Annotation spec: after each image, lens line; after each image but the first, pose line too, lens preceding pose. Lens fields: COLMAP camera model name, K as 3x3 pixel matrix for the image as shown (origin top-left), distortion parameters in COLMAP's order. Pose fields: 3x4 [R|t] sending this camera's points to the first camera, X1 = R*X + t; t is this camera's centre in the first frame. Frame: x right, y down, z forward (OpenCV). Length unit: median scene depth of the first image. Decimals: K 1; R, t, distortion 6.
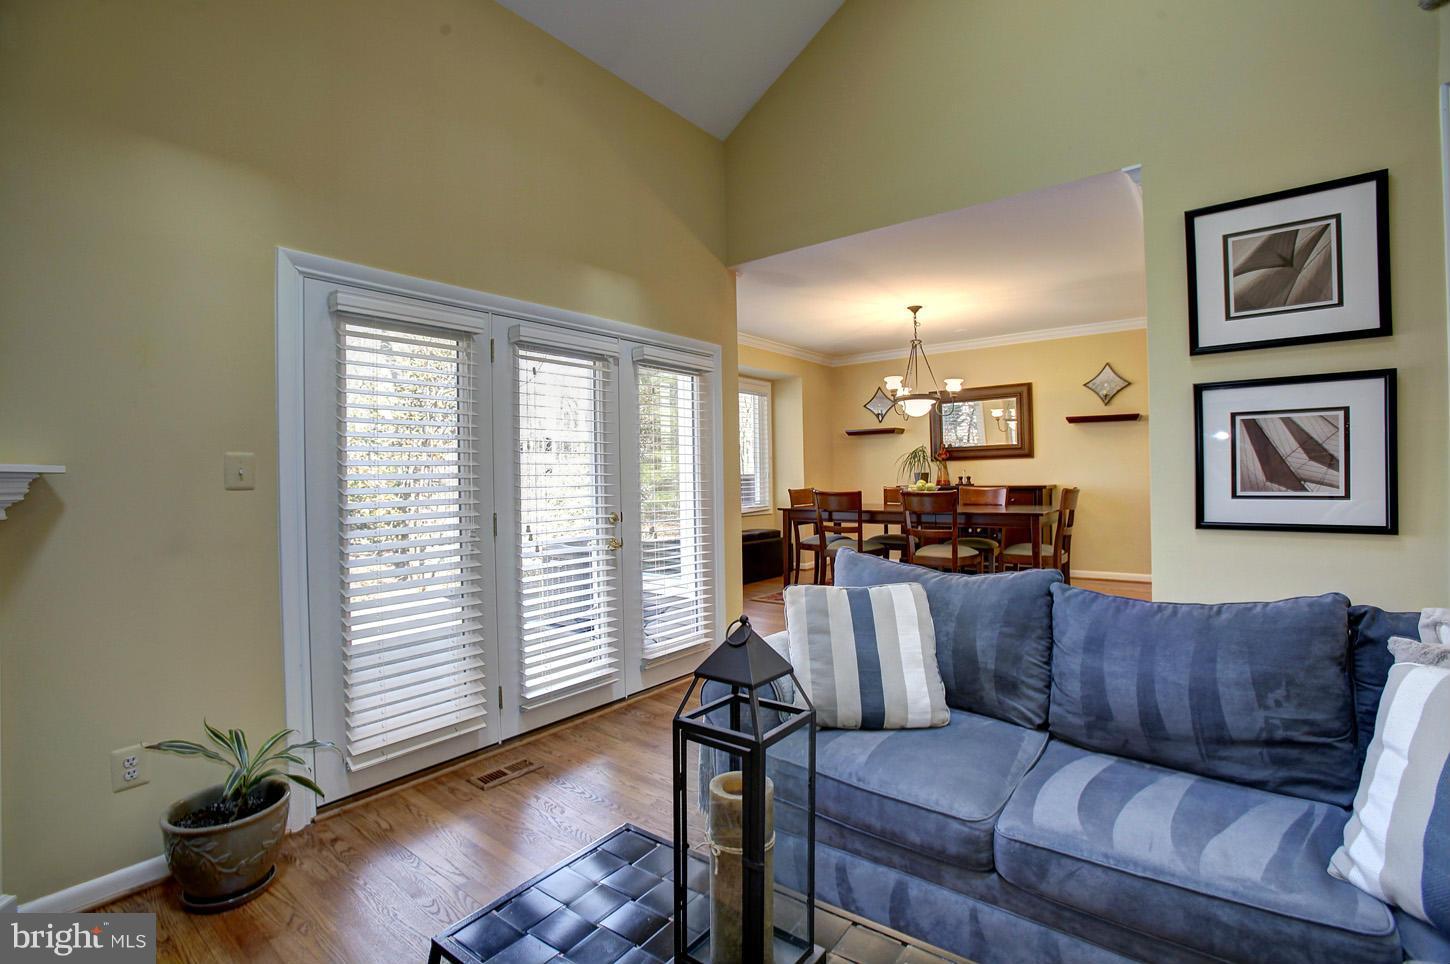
lens RADIAL K [[659.9, 0, 719.1], [0, 659.9, 478.0], [0, 0, 1]] dist [-0.072242, 0.026464]
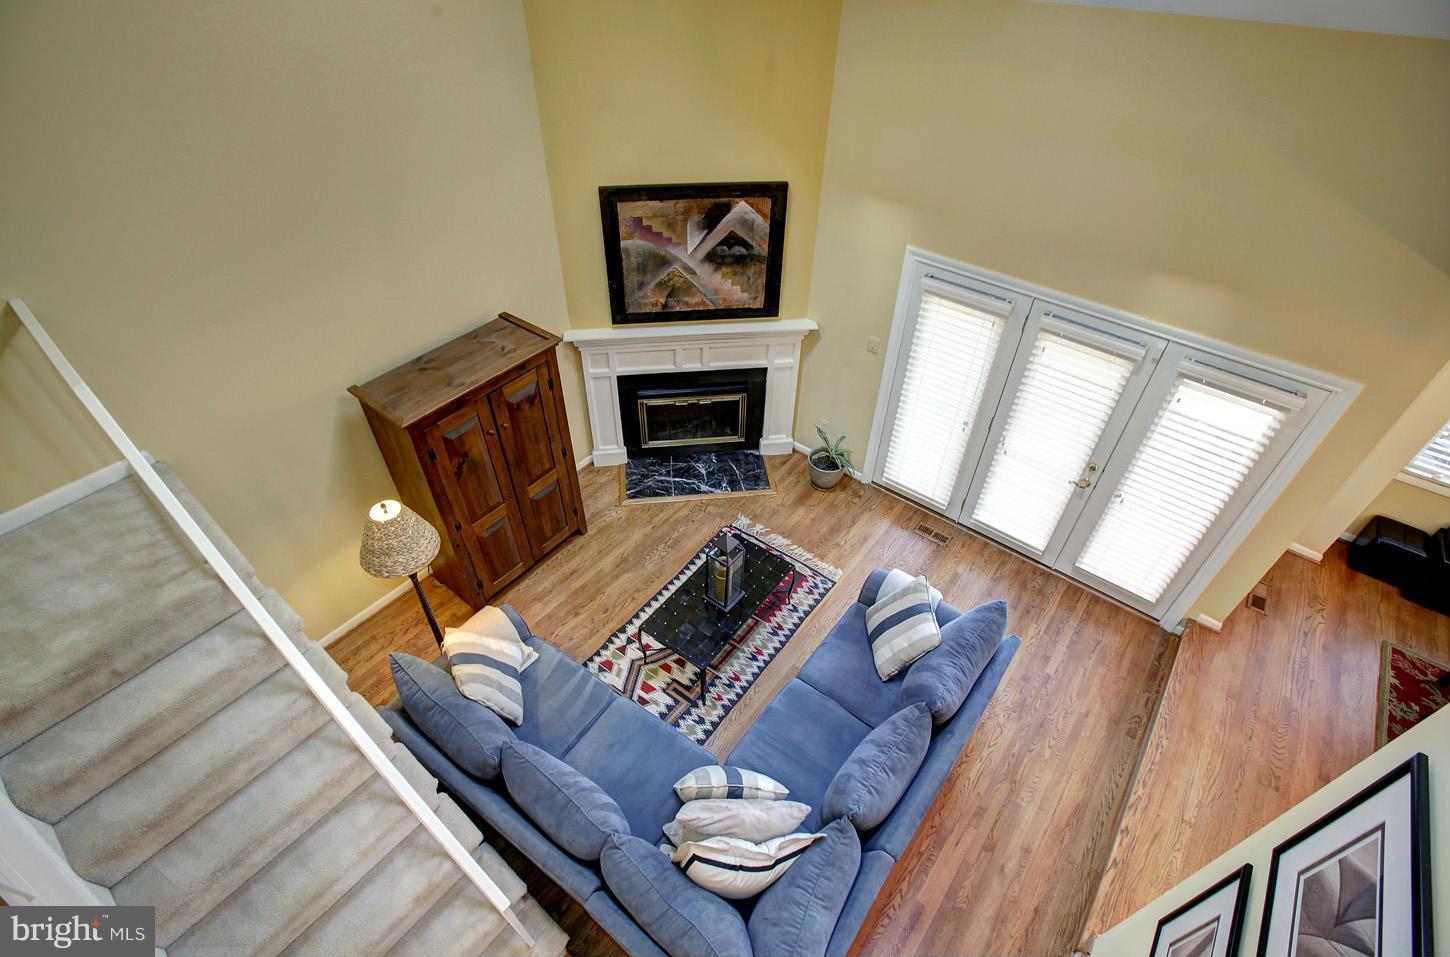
lens RADIAL K [[663.0, 0, 722.7], [0, 663.0, 466.6], [0, 0, 1]] dist [-0.054266, 0.000742]
pose [[0.007491, 0.671437, -0.741024, 0.992188], [-0.012862, 0.741048, 0.671329, -1.001984], [0.999889, 0.004503, 0.014187, 0.379144]]
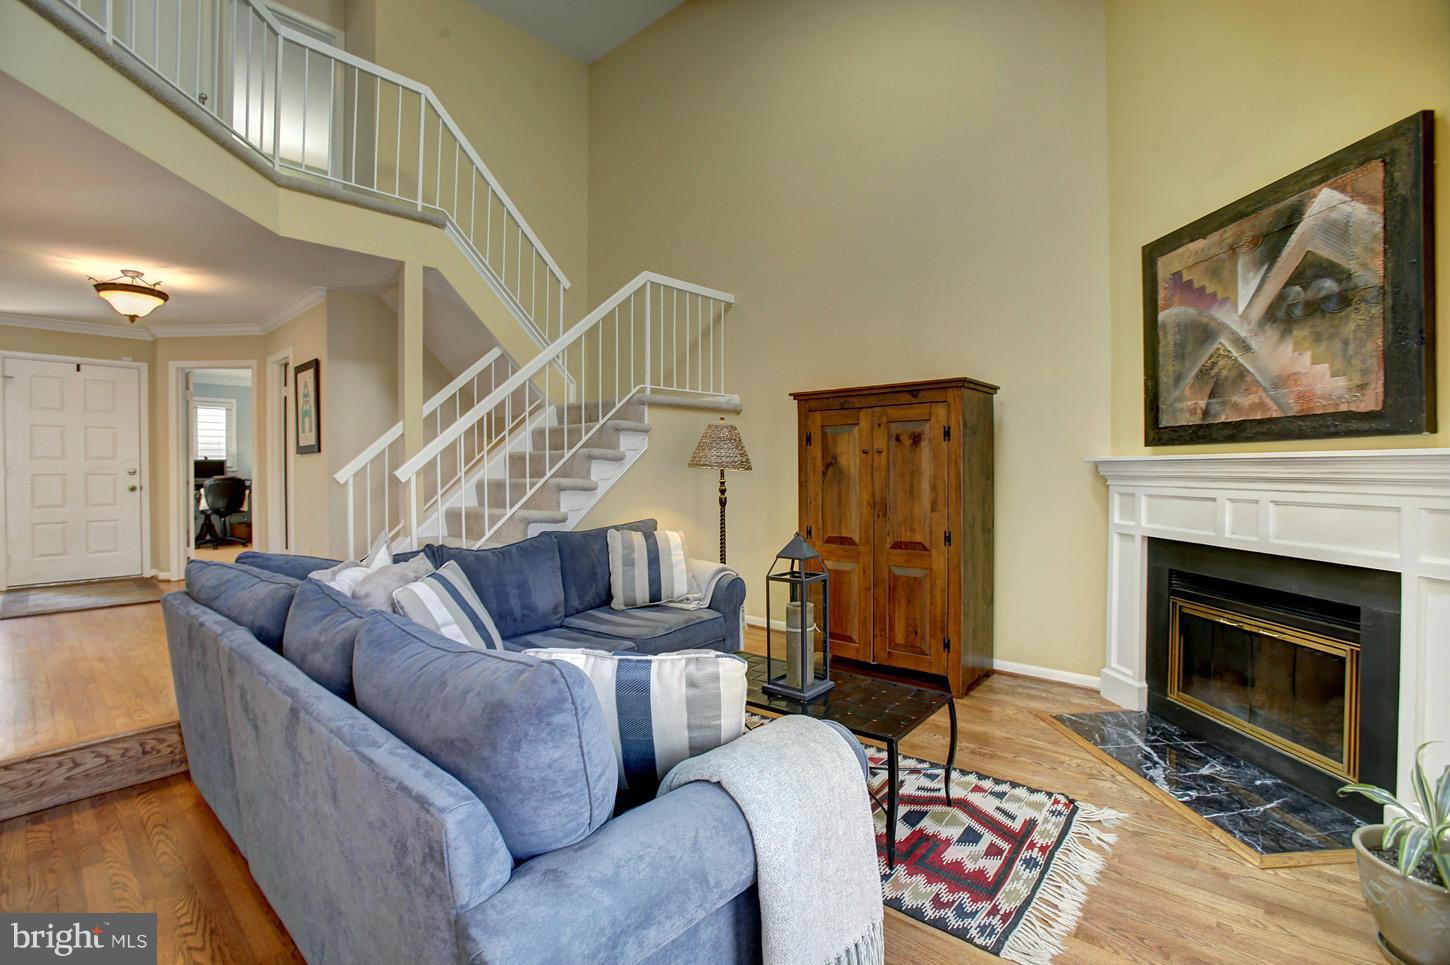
lens RADIAL K [[659.9, 0, 719.1], [0, 659.9, 478.5], [0, 0, 1]] dist [-0.072242, 0.026464]
pose [[-0.998115, 0.026021, 0.055573, 0.071904], [0.026695, 0.999578, 0.011424, -0.012453], [-0.055253, 0.012886, -0.998389, 1.356850]]
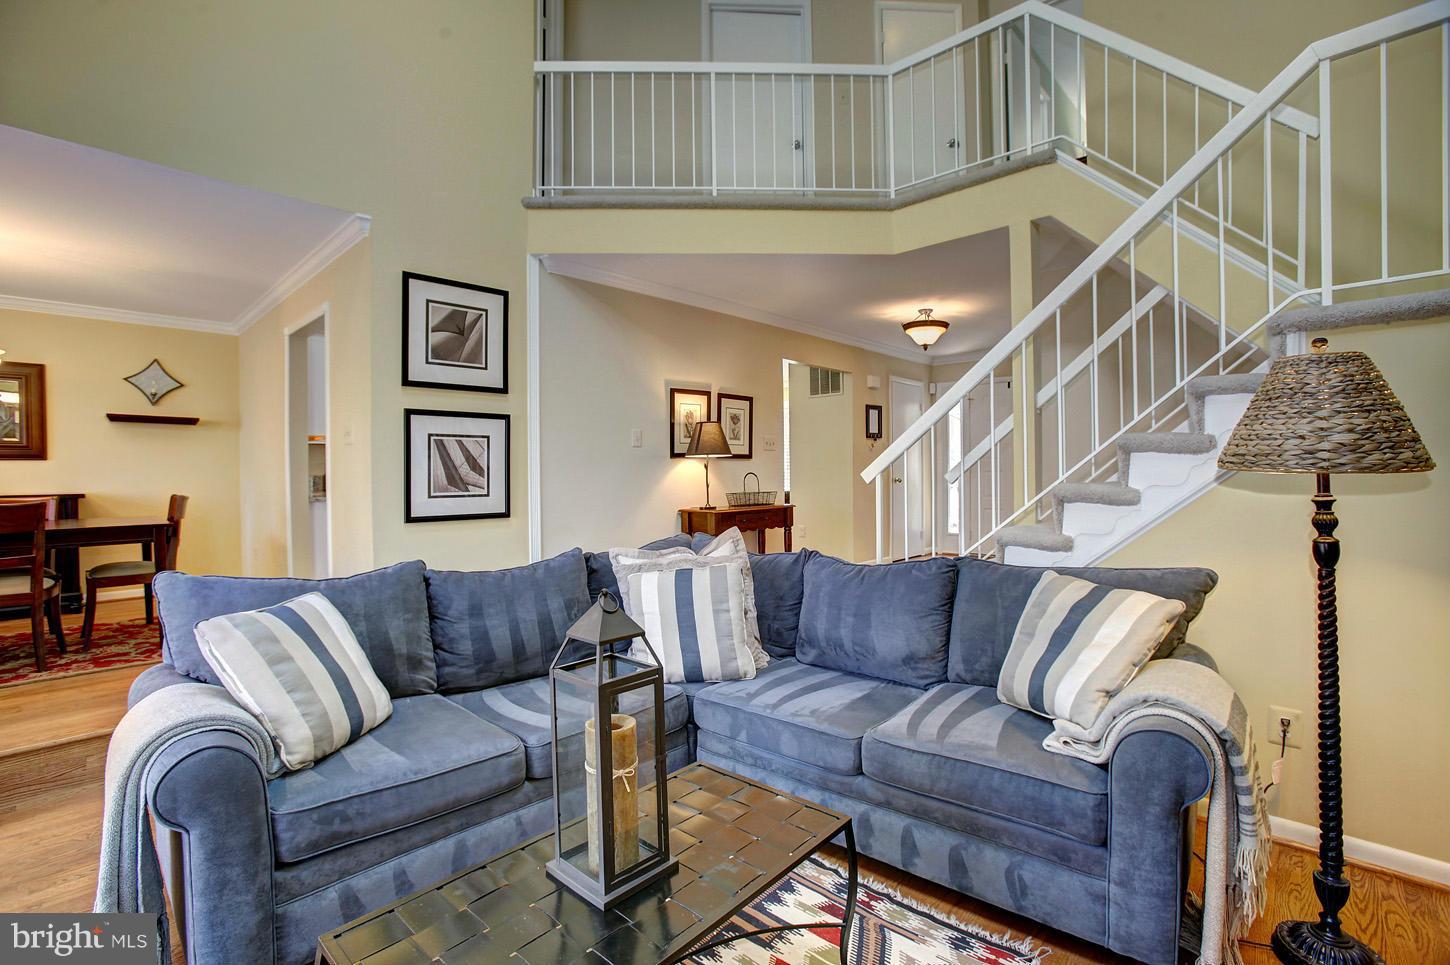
lens RADIAL K [[659.9, 0, 719.1], [0, 659.9, 478.5], [0, 0, 1]] dist [-0.072242, 0.026464]
pose [[0.092672, 0.005169, 0.995683, -0.491284], [0.005785, 0.999967, -0.005730, 0.002276], [-0.995680, 0.006291, 0.092639, 0.270799]]
